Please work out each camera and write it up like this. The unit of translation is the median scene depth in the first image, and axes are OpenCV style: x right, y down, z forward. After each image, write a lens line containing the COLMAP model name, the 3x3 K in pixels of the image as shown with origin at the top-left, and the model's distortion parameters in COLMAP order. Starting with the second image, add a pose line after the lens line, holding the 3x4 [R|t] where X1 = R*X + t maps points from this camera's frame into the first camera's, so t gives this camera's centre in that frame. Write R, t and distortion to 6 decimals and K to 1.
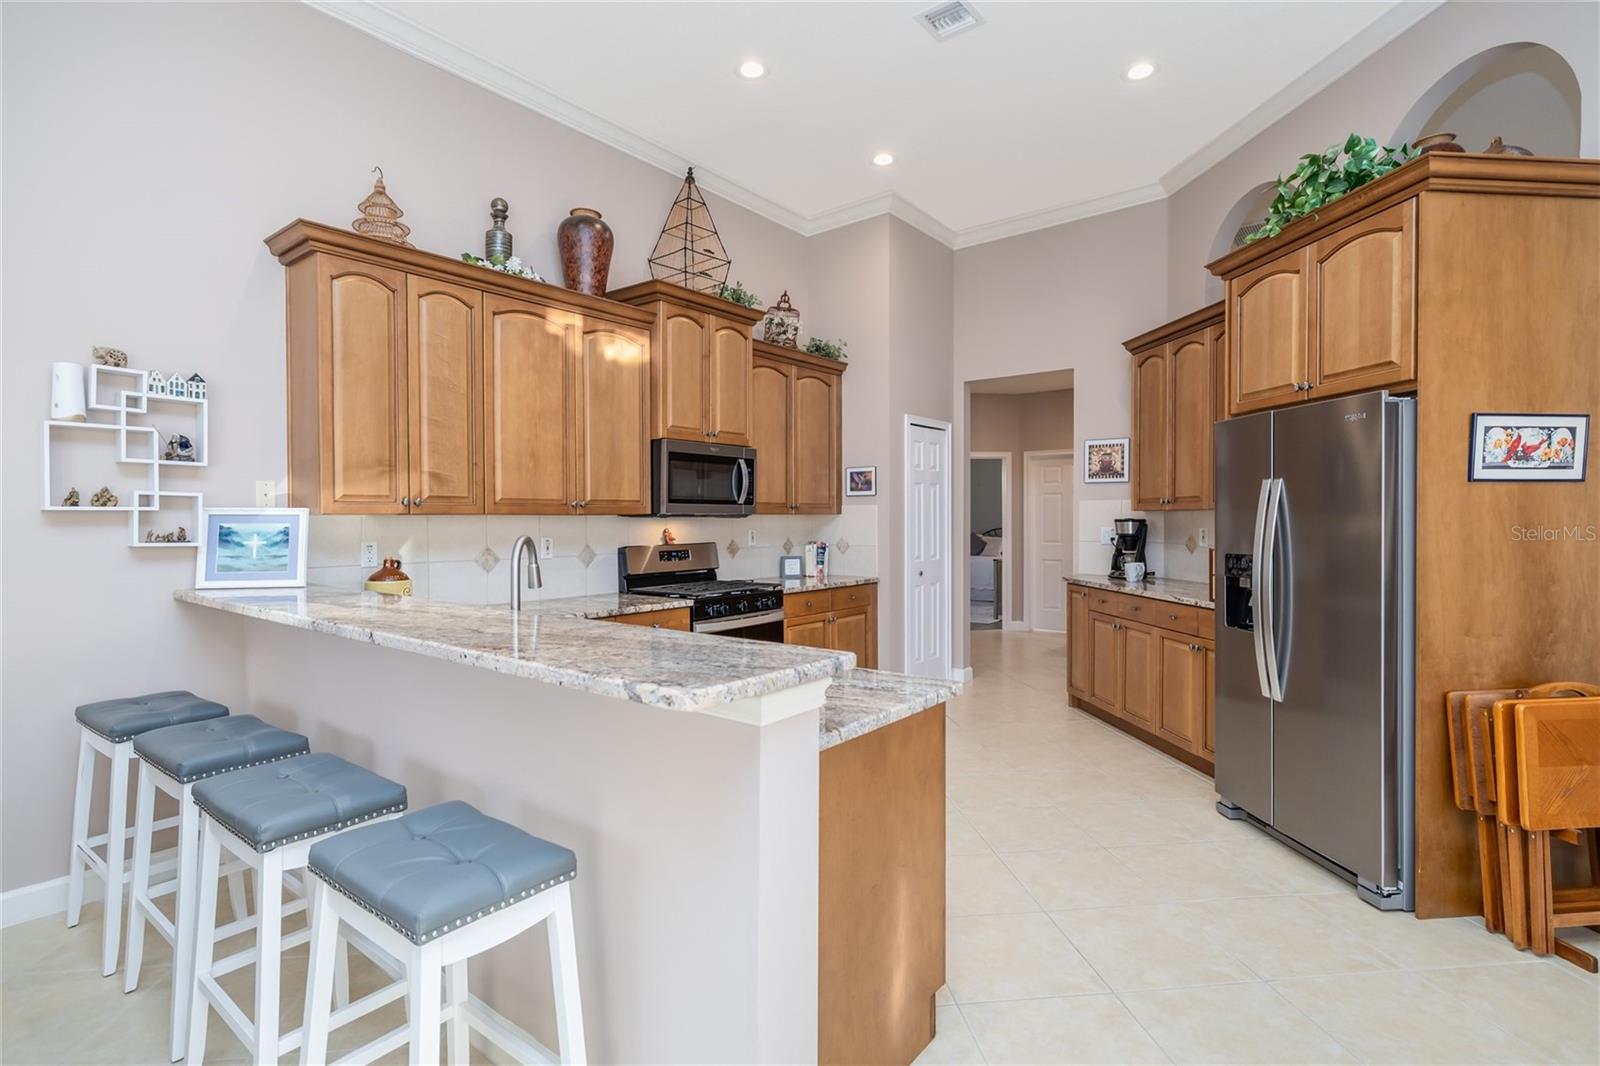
lens RADIAL K [[773.9, 0, 799.0], [0, 773.9, 532.5], [0, 0, 1]] dist [0.001227, -0.000066]
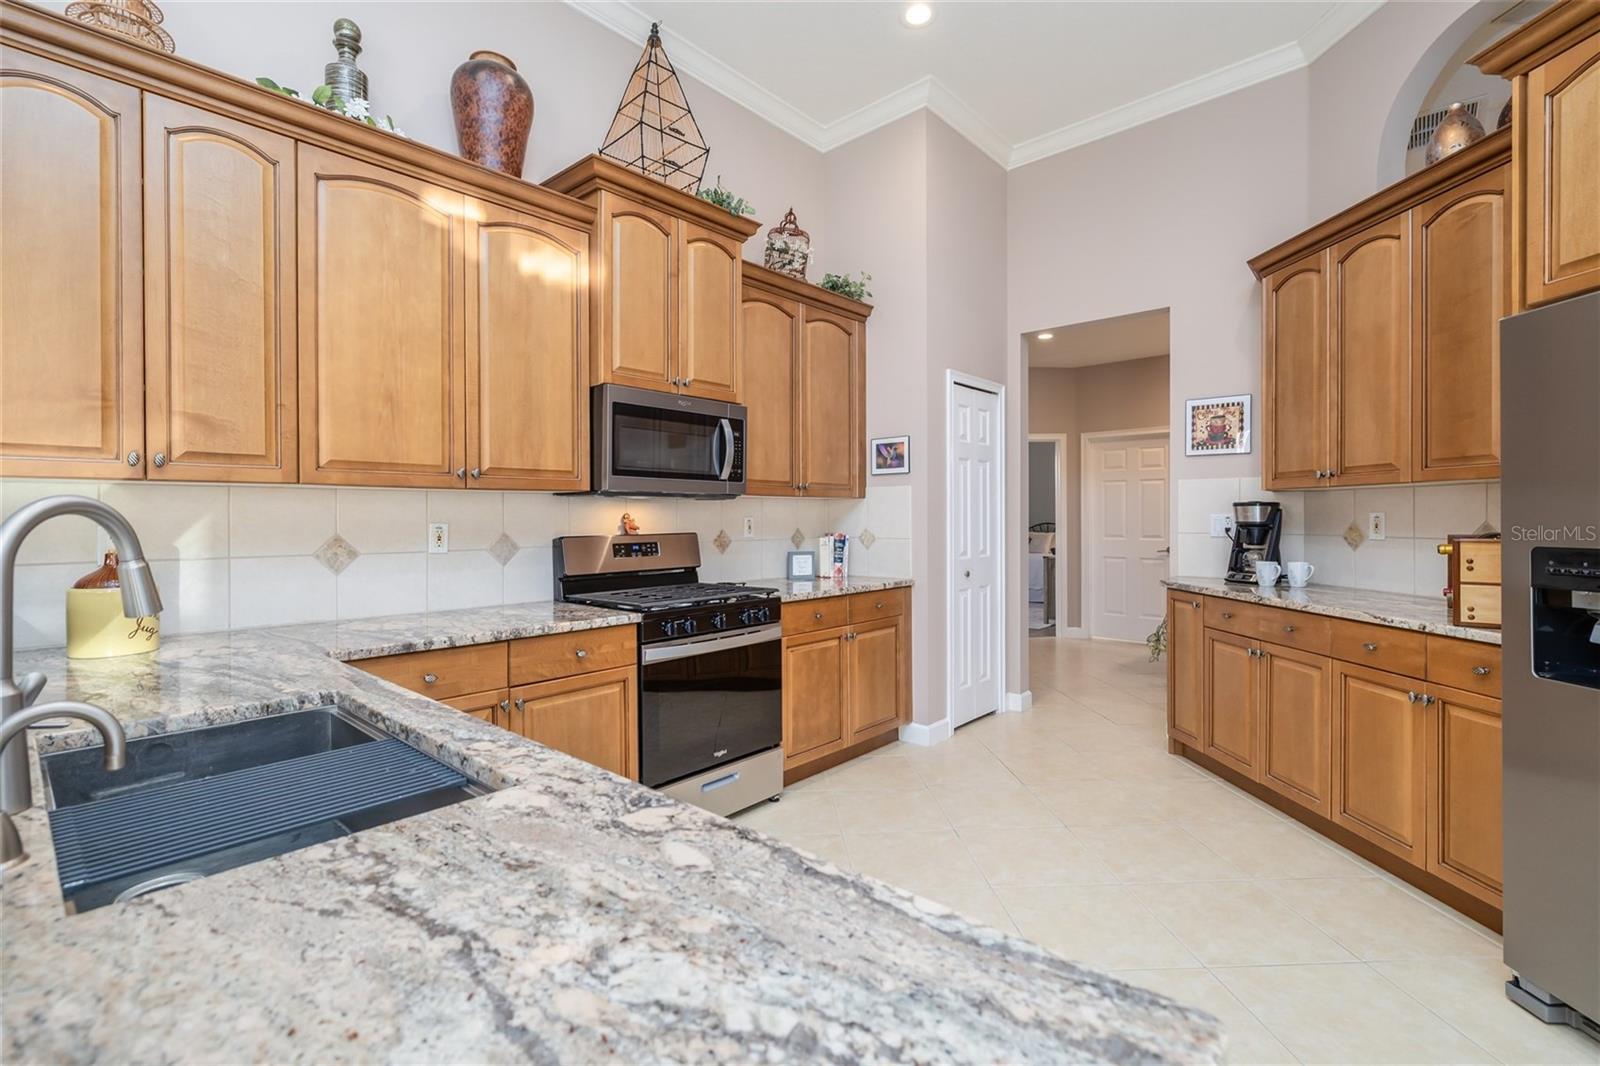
lens RADIAL K [[723.9, 0, 797.7], [0, 723.9, 519.8], [0, 0, 1]] dist [0.003799, 0.000182]
pose [[0.998336, 0.000277, -0.057659, 0.033916], [-0.001172, 0.999879, -0.015492, 0.011537], [0.057647, 0.015534, 0.998216, 0.311847]]
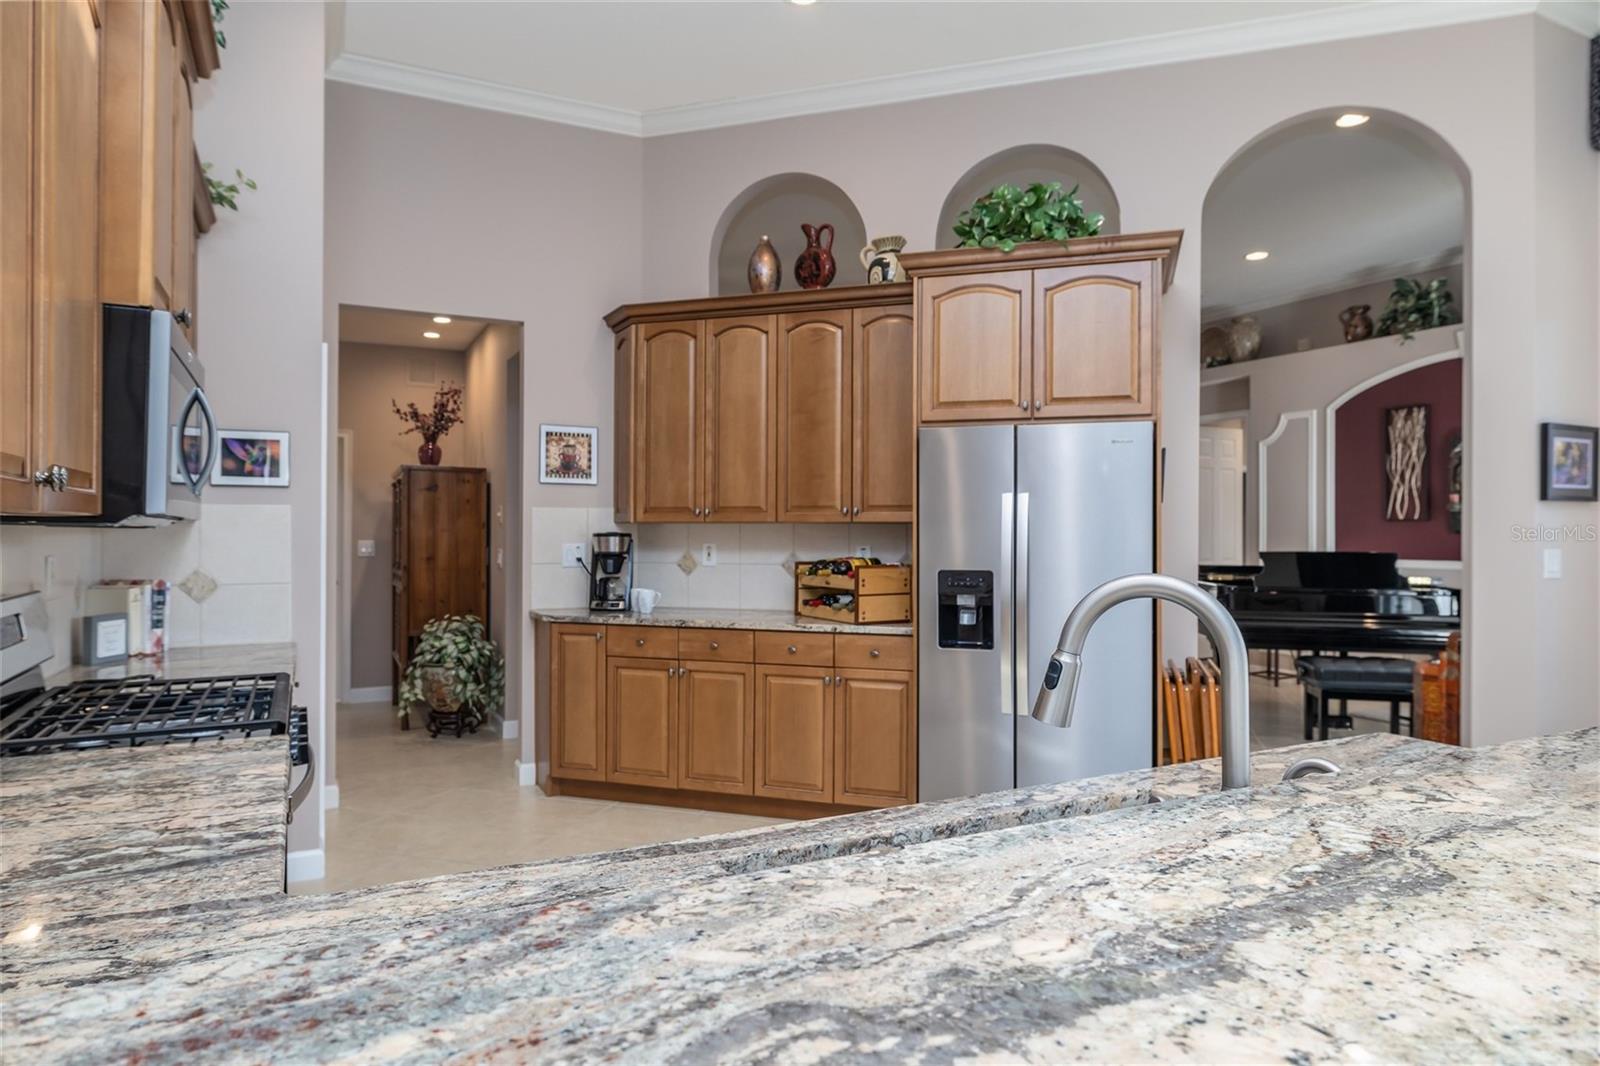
lens RADIAL K [[959.0, 0, 790.9], [0, 959.0, 527.4], [0, 0, 1]] dist [-0.000347, 0.000540]
pose [[0.419821, 0.007992, 0.907572, -0.402564], [0.013801, 0.999789, -0.015188, -0.006369], [-0.907502, 0.018902, 0.419622, 0.477383]]
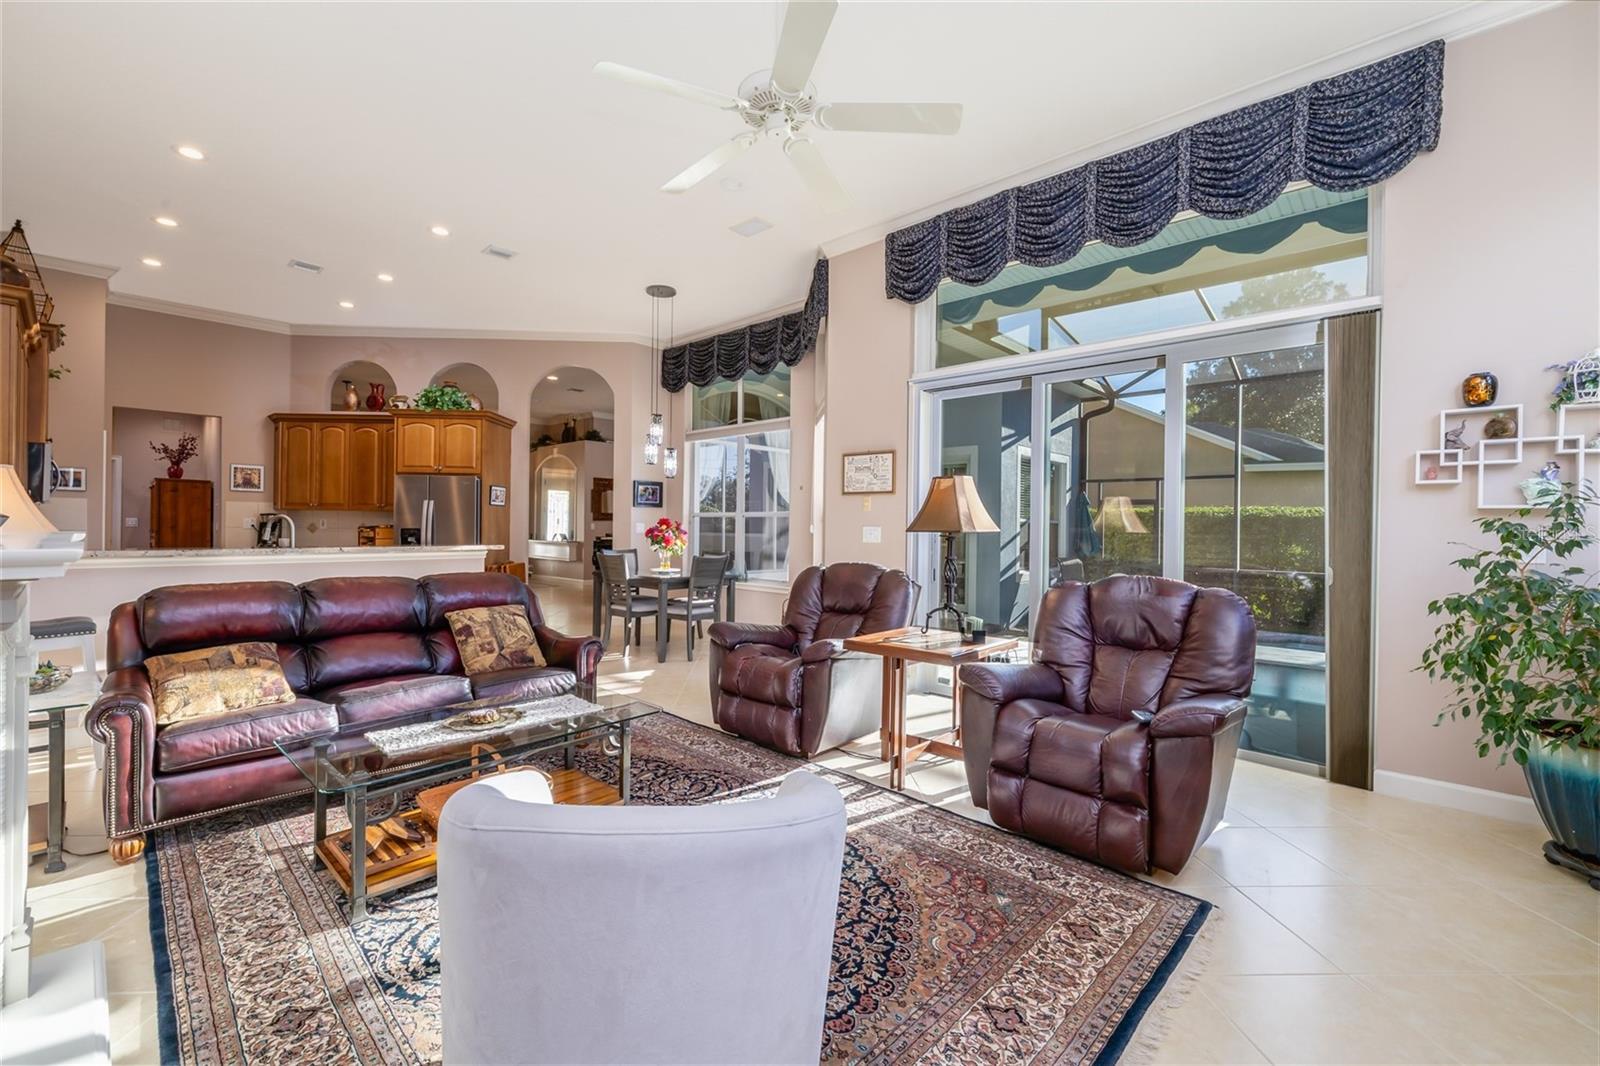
lens RADIAL K [[676.4, 0, 797.7], [0, 676.4, 527.7], [0, 0, 1]] dist [0.003060, 0.000561]
pose [[0.083815, 0.001984, 0.996479, -1.071472], [0.007114, 0.999971, -0.002589, 0.028290], [-0.996456, 0.007306, 0.083798, -0.324143]]
